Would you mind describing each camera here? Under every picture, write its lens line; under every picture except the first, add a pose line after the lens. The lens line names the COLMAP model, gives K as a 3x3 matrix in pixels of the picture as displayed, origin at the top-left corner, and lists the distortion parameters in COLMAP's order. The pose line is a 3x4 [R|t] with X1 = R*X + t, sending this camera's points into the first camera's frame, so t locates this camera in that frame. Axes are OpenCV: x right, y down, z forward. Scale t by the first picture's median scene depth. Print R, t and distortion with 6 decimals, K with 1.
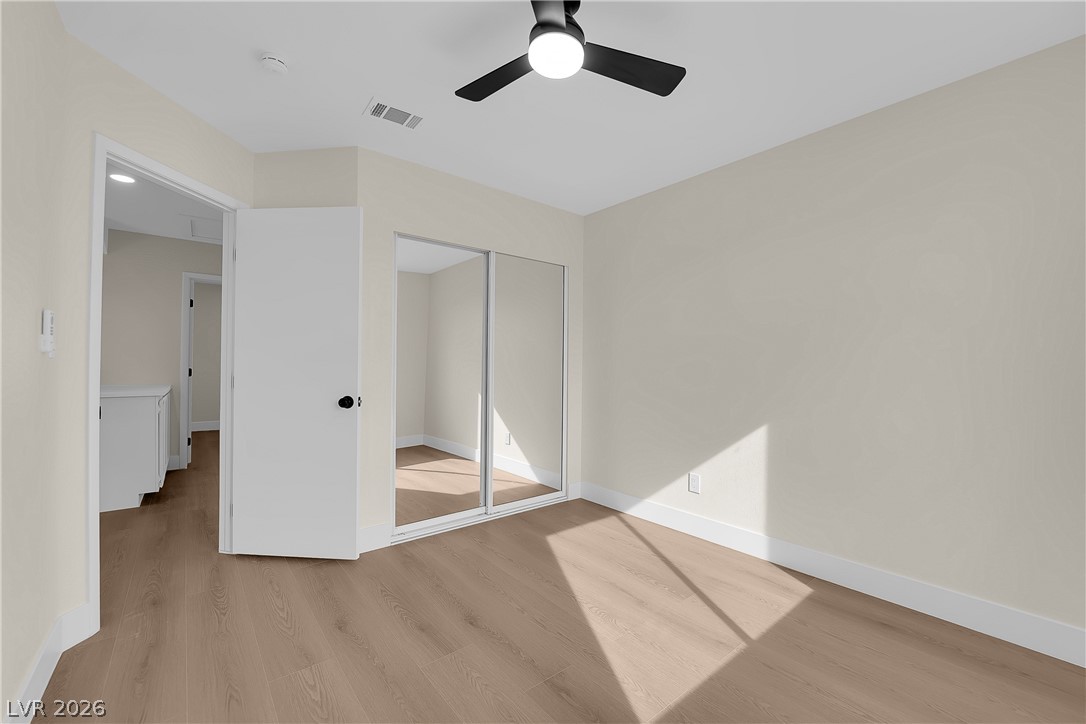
lens RADIAL K [[437.3, 0, 538.4], [0, 437.3, 363.4], [0, 0, 1]] dist [-0.003503, -0.008167]
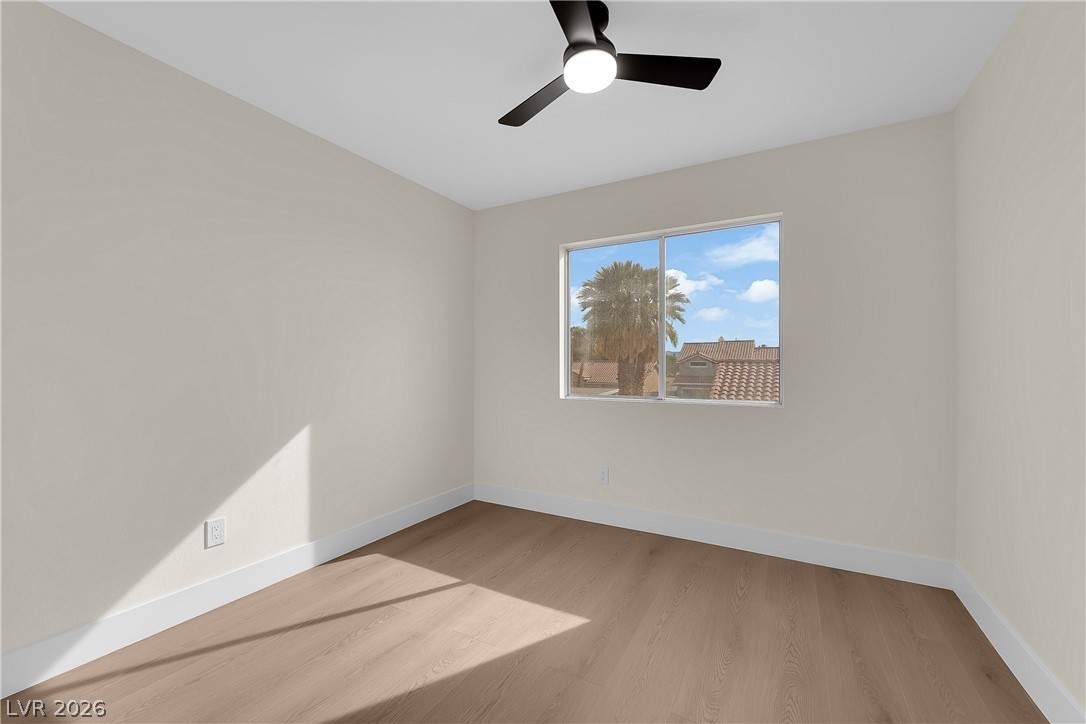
lens RADIAL K [[437.3, 0, 538.4], [0, 437.3, 363.4], [0, 0, 1]] dist [-0.003503, -0.008167]
pose [[-0.364618, -0.007549, 0.931127, -0.635209], [-0.008392, 0.999953, 0.004820, -0.001666], [-0.931119, -0.006057, -0.364664, 1.053467]]
